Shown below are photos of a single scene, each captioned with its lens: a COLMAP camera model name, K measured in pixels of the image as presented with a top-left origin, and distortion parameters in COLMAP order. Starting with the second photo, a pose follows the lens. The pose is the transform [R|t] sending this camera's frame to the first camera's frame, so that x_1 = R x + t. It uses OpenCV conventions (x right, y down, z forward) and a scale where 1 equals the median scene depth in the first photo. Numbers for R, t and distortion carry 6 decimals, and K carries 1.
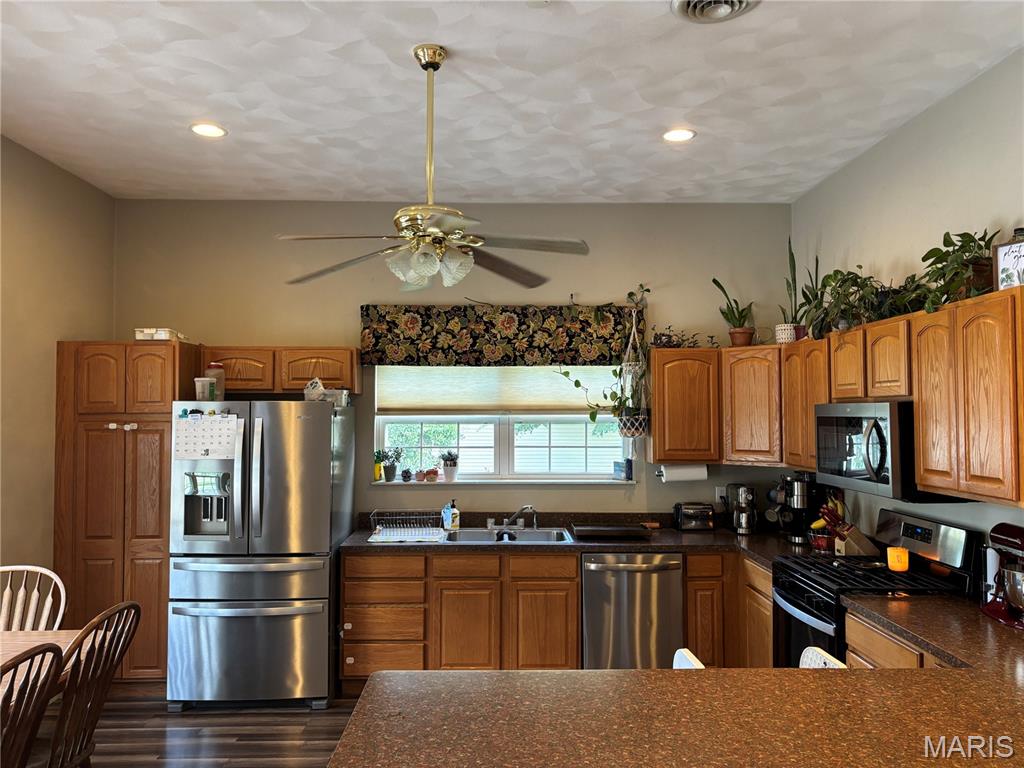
lens RADIAL K [[771.3, 0, 508.6], [0, 771.3, 386.1], [0, 0, 1]] dist [0.055189, -0.054605]
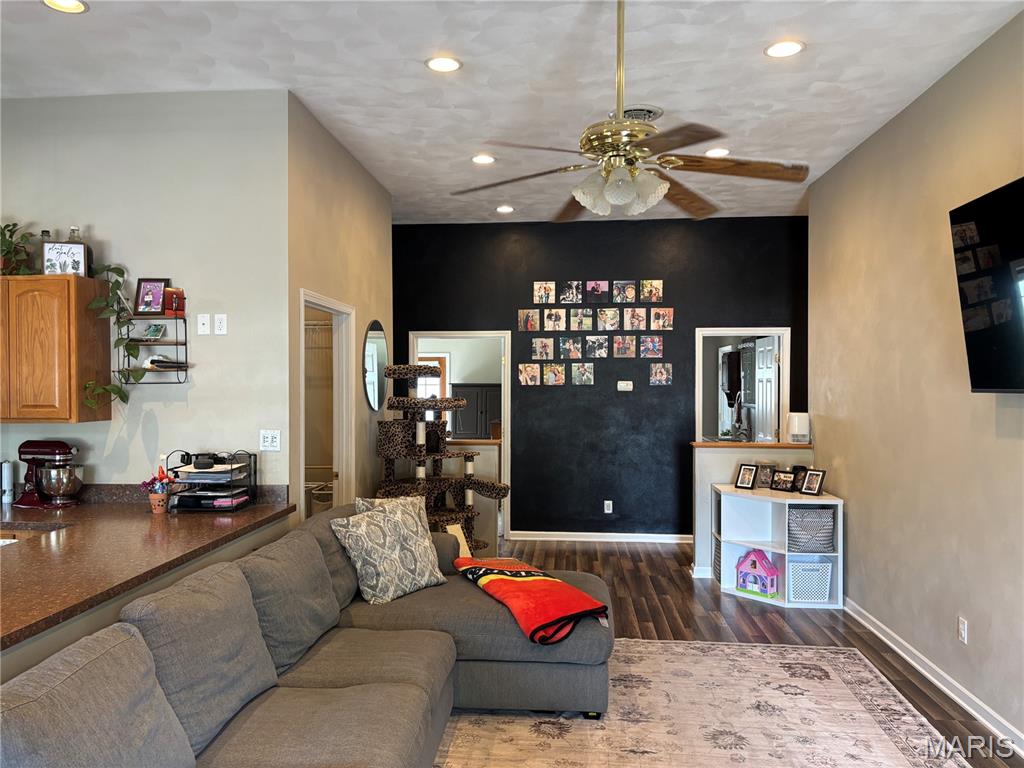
lens RADIAL K [[771.3, 0, 509.9], [0, 771.3, 391.2], [0, 0, 1]] dist [0.055189, -0.054605]
pose [[0.102371, -0.008338, 0.994711, -0.426569], [-0.033433, 0.999371, 0.011817, 0.027694], [-0.994184, -0.034466, 0.102028, 0.006872]]
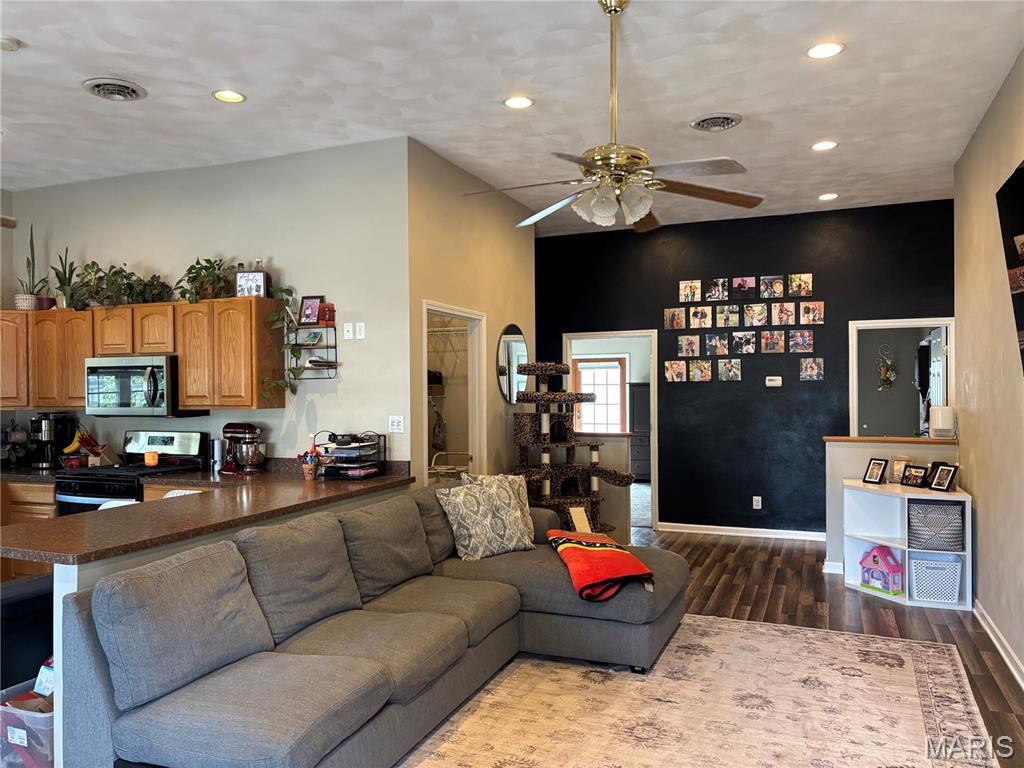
lens RADIAL K [[771.3, 0, 509.8], [0, 771.3, 390.6], [0, 0, 1]] dist [0.055189, -0.054605]
pose [[0.399488, -0.003999, 0.916730, -0.499962], [-0.024559, 0.999585, 0.015063, 0.036320], [-0.916410, -0.028531, 0.399224, -0.211736]]
